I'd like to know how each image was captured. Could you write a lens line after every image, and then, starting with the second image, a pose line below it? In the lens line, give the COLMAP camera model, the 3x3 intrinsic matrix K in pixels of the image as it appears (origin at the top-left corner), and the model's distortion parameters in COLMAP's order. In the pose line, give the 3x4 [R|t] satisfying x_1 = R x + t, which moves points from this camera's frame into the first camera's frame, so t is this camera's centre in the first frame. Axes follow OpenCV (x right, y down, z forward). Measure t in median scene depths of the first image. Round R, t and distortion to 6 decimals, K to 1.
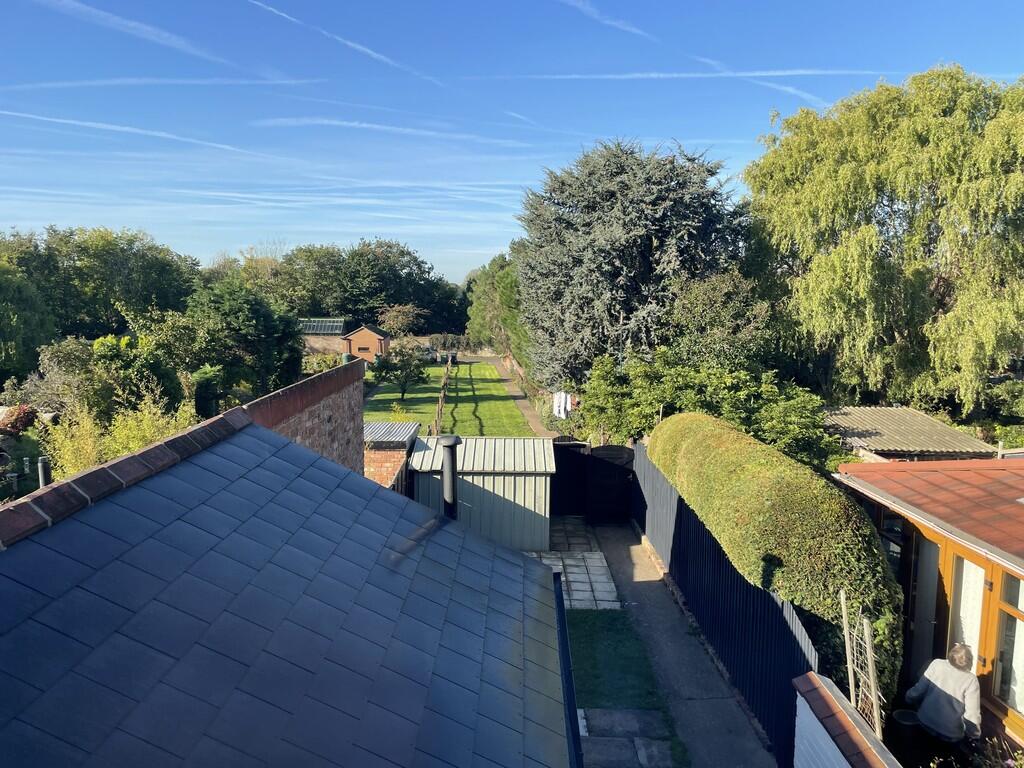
lens RADIAL K [[778.1, 0, 520.9], [0, 778.1, 387.4], [0, 0, 1]] dist [0.111466, -0.154832]
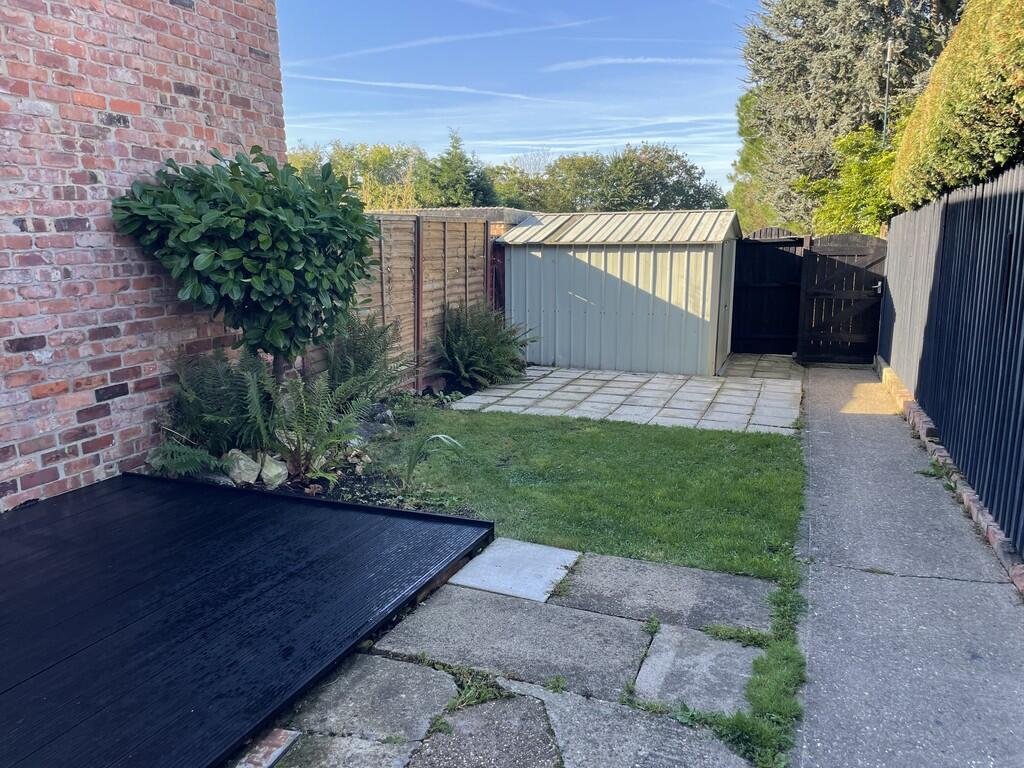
lens RADIAL K [[778.1, 0, 520.9], [0, 778.1, 387.4], [0, 0, 1]] dist [0.111466, -0.154832]
pose [[0.934583, 0.050519, -0.352141, 0.117046], [-0.026839, 0.997057, 0.071811, 0.179596], [0.354732, -0.057662, 0.933188, 0.374654]]
